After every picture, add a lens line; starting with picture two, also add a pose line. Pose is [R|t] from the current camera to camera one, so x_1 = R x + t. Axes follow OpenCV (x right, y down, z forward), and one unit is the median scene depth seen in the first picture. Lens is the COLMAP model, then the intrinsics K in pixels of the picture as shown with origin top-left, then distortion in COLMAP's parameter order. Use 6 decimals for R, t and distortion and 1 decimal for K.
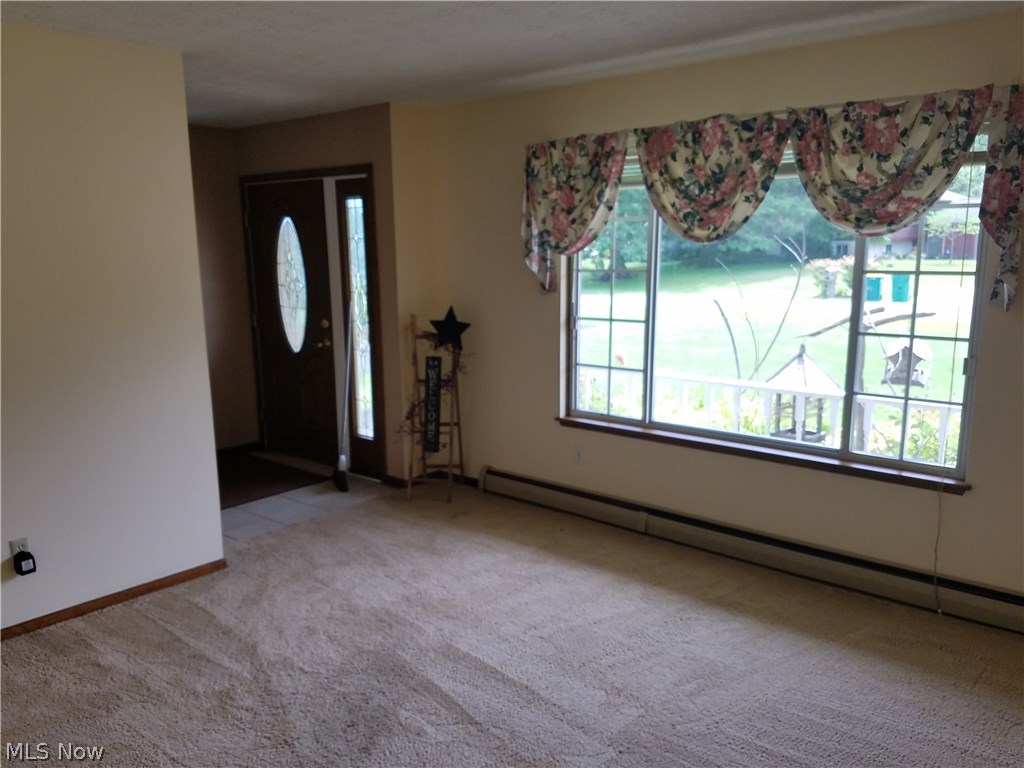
lens RADIAL K [[773.4, 0, 512.0], [0, 773.4, 384.0], [0, 0, 1]] dist [-0.006762, -0.004783]
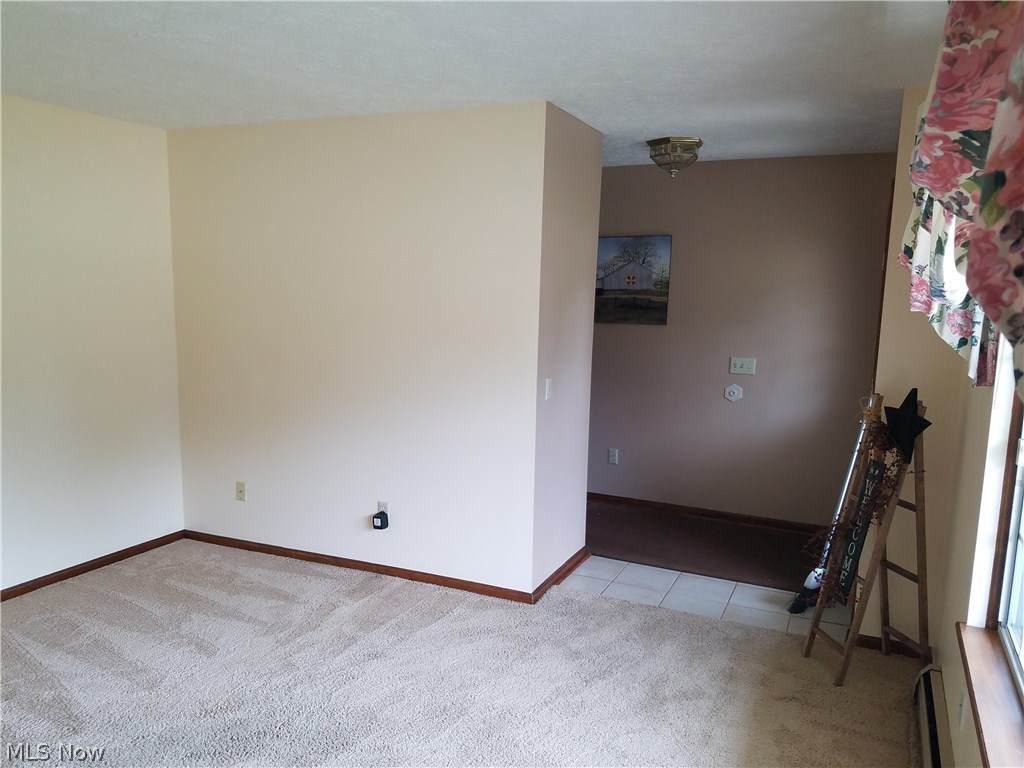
lens RADIAL K [[783.4, 0, 512.0], [0, 783.4, 384.0], [0, 0, 1]] dist [0.179854, -0.002950]
pose [[0.248797, 0.124744, -0.960489, 0.607873], [-0.174812, 0.981169, 0.082148, -0.131636], [0.952649, 0.147467, 0.265919, 0.672924]]
